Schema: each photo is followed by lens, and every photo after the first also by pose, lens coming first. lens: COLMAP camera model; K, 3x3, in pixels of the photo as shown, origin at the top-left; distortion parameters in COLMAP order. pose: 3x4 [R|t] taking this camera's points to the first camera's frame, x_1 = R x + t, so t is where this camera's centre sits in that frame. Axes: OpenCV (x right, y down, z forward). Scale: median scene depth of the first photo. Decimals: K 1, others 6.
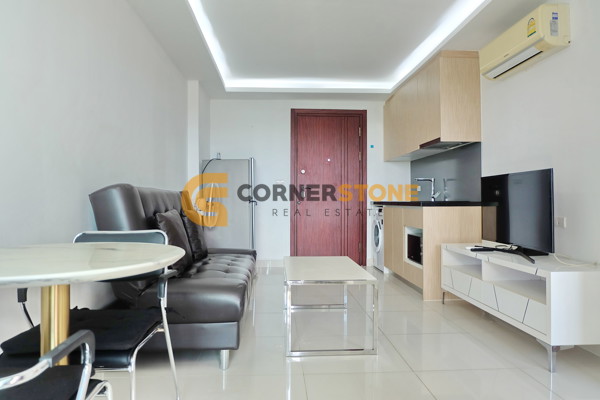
lens RADIAL K [[411.0, 0, 309.0], [0, 411.0, 199.2], [0, 0, 1]] dist [-0.052761, 0.052057]
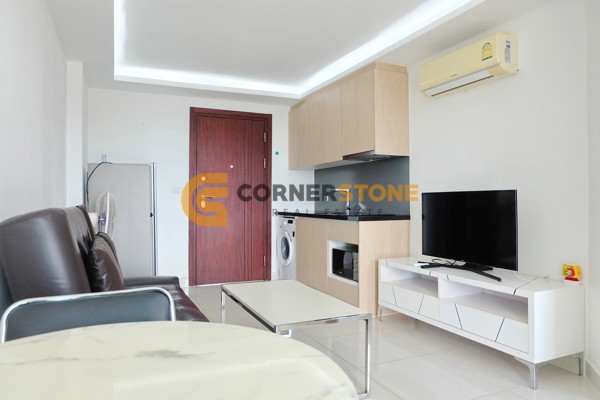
lens RADIAL K [[411.0, 0, 309.0], [0, 411.0, 199.2], [0, 0, 1]] dist [-0.052761, 0.052057]
pose [[0.934785, 0.002385, 0.355206, -0.168837], [-0.001222, 0.999993, -0.003497, -0.029225], [-0.355212, 0.002835, 0.934781, 0.131559]]
